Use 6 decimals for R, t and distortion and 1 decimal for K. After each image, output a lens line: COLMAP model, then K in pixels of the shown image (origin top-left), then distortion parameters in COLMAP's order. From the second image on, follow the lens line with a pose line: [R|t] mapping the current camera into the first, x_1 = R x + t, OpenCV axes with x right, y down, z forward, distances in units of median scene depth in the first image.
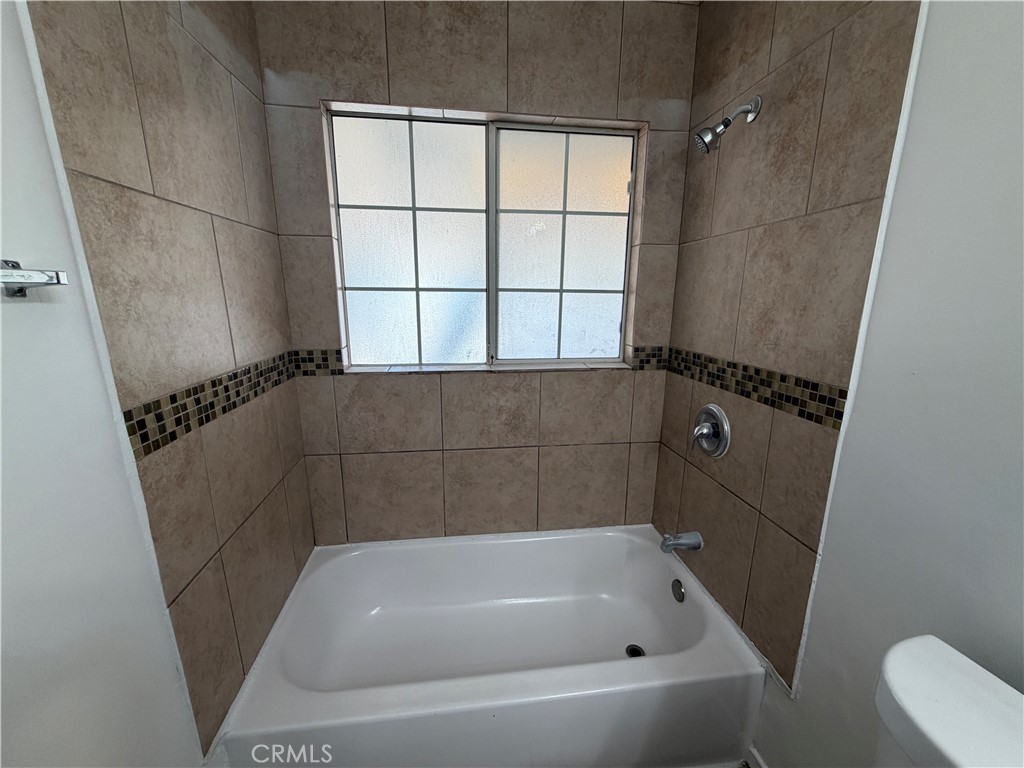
lens RADIAL K [[408.2, 0, 509.6], [0, 408.2, 384.6], [0, 0, 1]] dist [-0.001403, 0.000538]
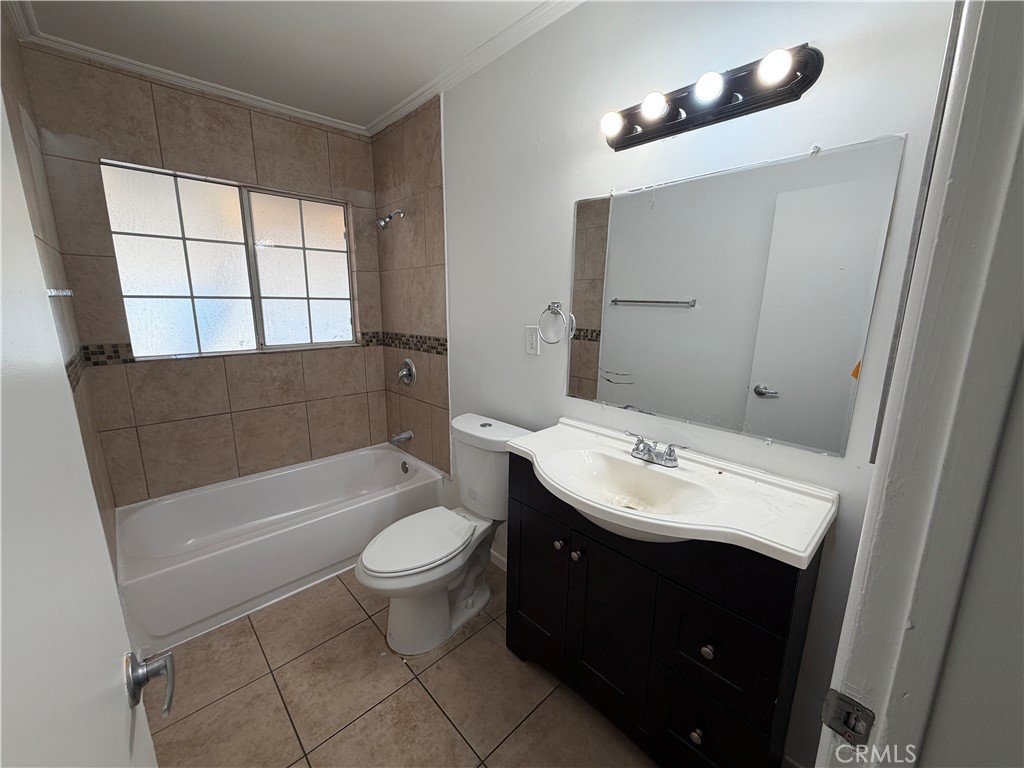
lens RADIAL K [[408.2, 0, 508.4], [0, 408.2, 384.3], [0, 0, 1]] dist [-0.001403, 0.000538]
pose [[0.813246, -0.117825, 0.569867, -0.189719], [0.125907, 0.991718, 0.025367, 0.160586], [-0.568136, 0.051120, 0.821345, -0.735802]]
